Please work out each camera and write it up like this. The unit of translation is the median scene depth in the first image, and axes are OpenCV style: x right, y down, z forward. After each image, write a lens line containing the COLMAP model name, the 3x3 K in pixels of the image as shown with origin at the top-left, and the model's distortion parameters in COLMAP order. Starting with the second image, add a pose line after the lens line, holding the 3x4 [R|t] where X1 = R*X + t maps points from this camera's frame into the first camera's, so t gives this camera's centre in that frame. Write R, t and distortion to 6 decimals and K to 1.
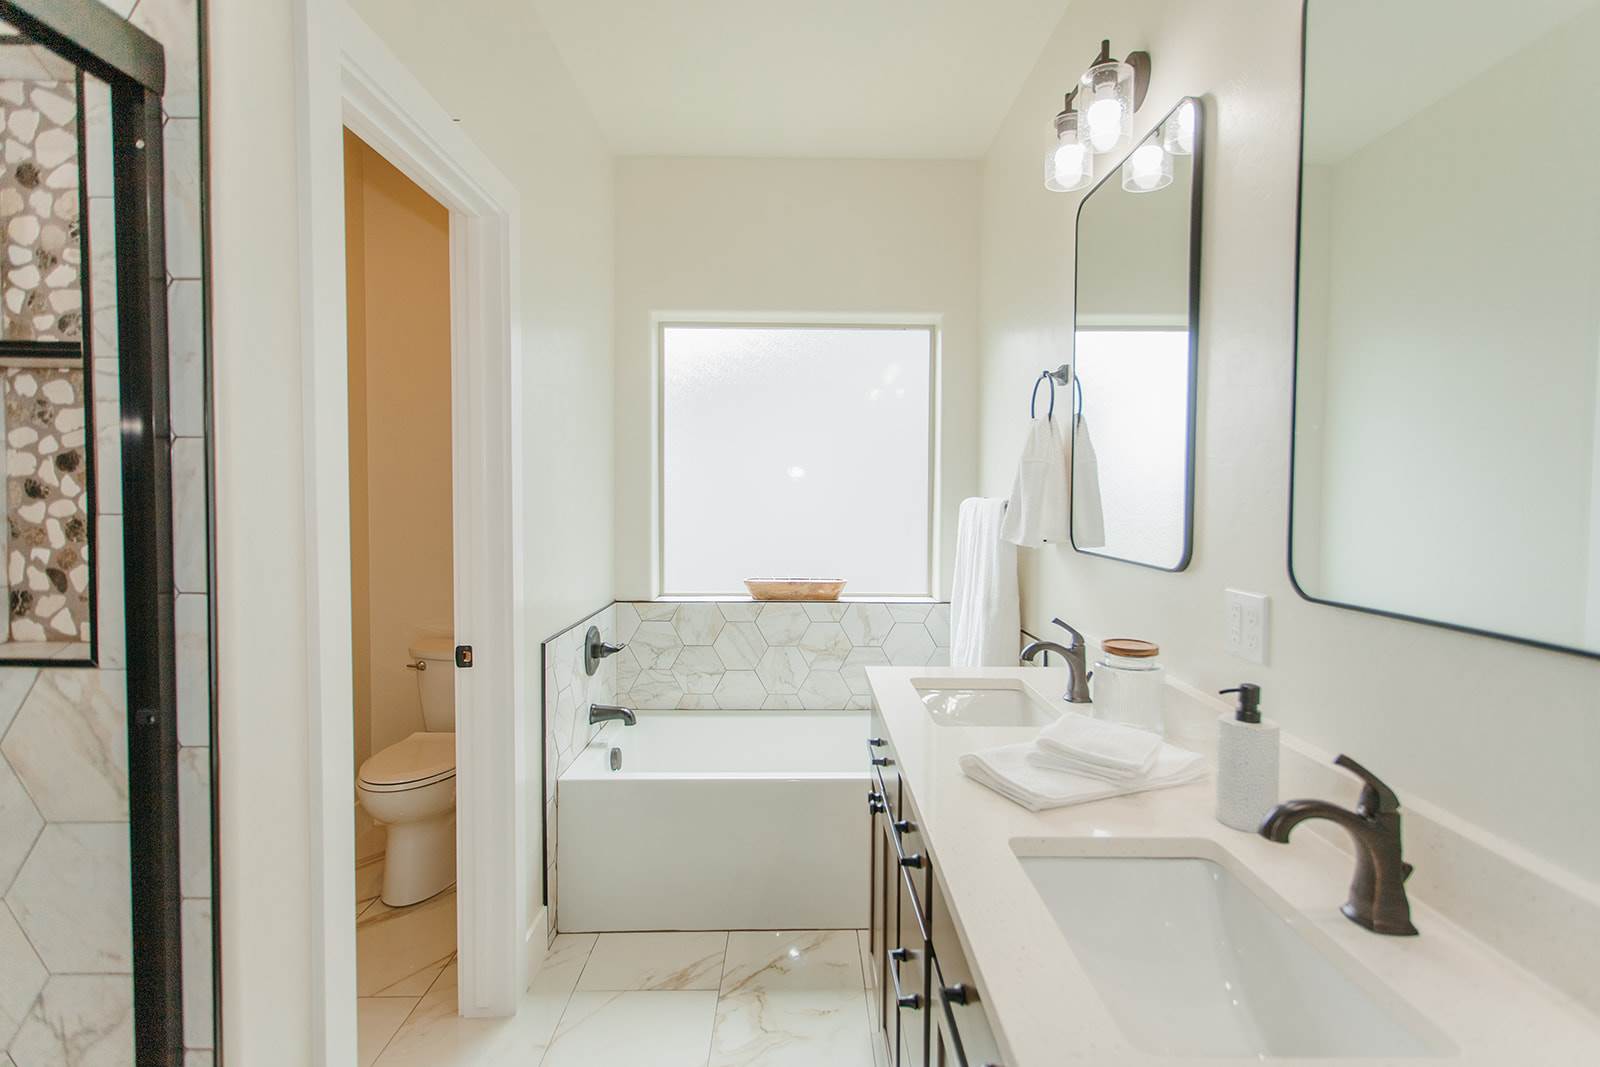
lens RADIAL K [[755.8, 0, 807.5], [0, 755.8, 520.8], [0, 0, 1]] dist [-0.002724, 0.000154]
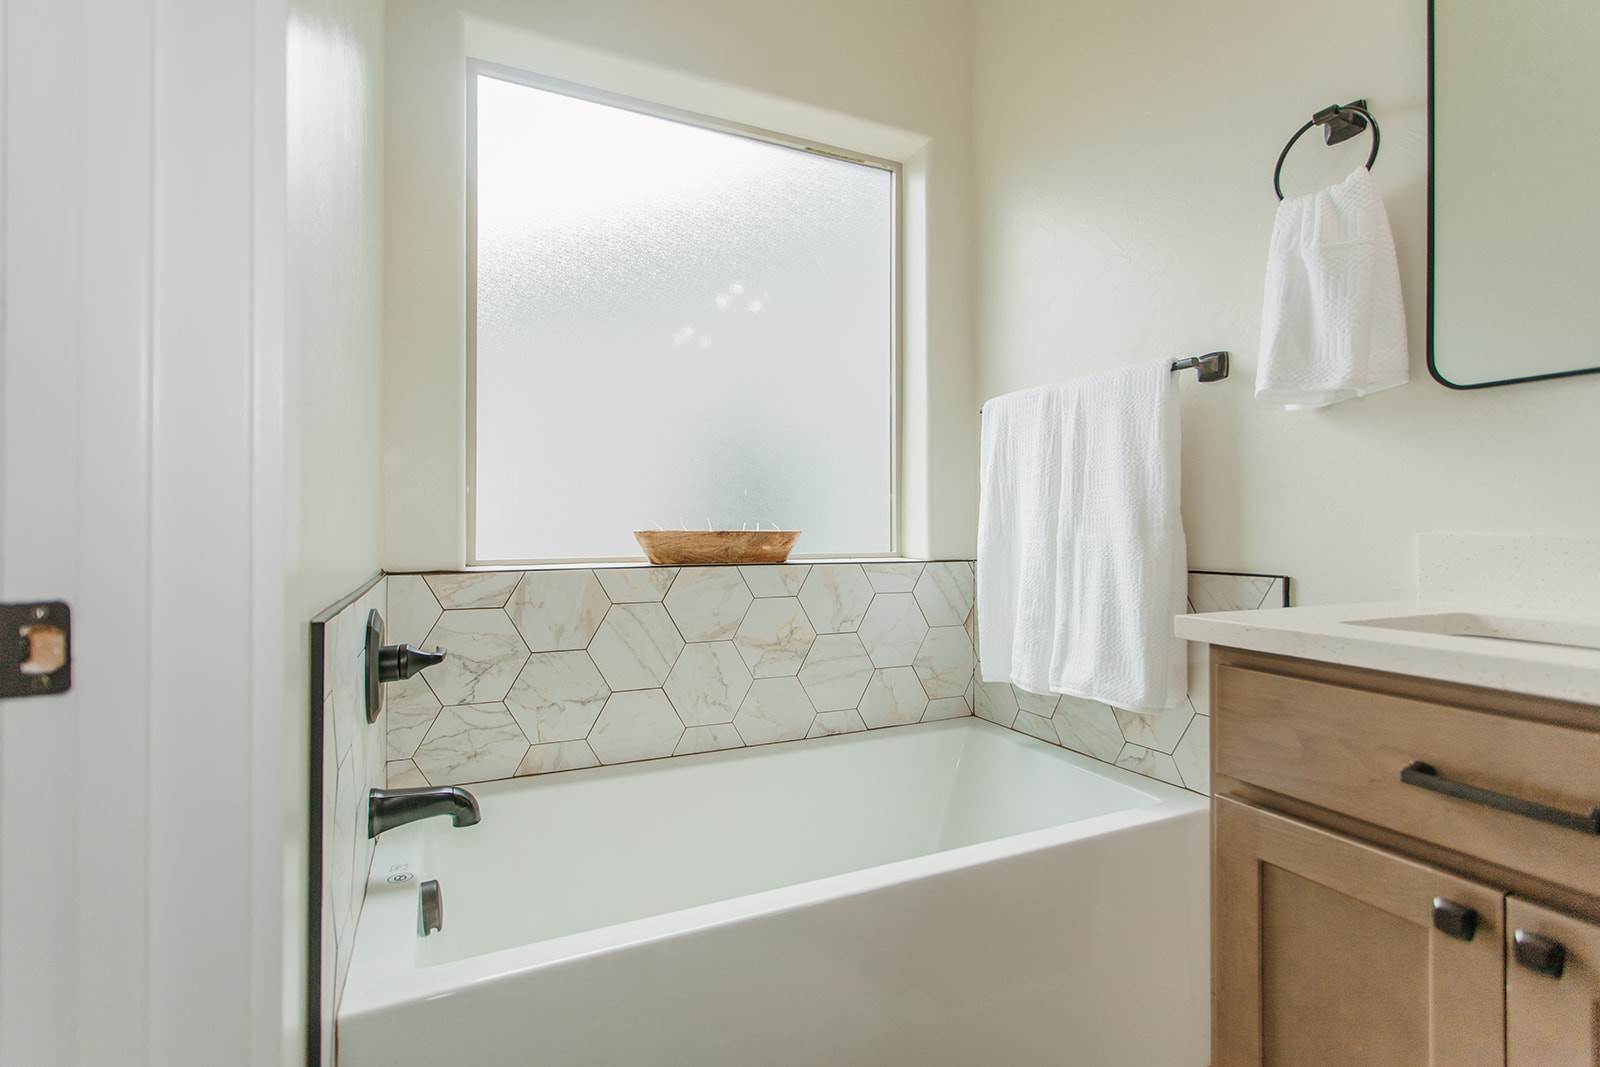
lens RADIAL K [[755.8, 0, 807.5], [0, 755.8, 520.8], [0, 0, 1]] dist [-0.002724, 0.000154]
pose [[0.907233, -0.001011, 0.420627, -0.209658], [0.017738, 0.999200, -0.035857, 0.094866], [-0.420254, 0.039991, 0.906525, 0.434506]]
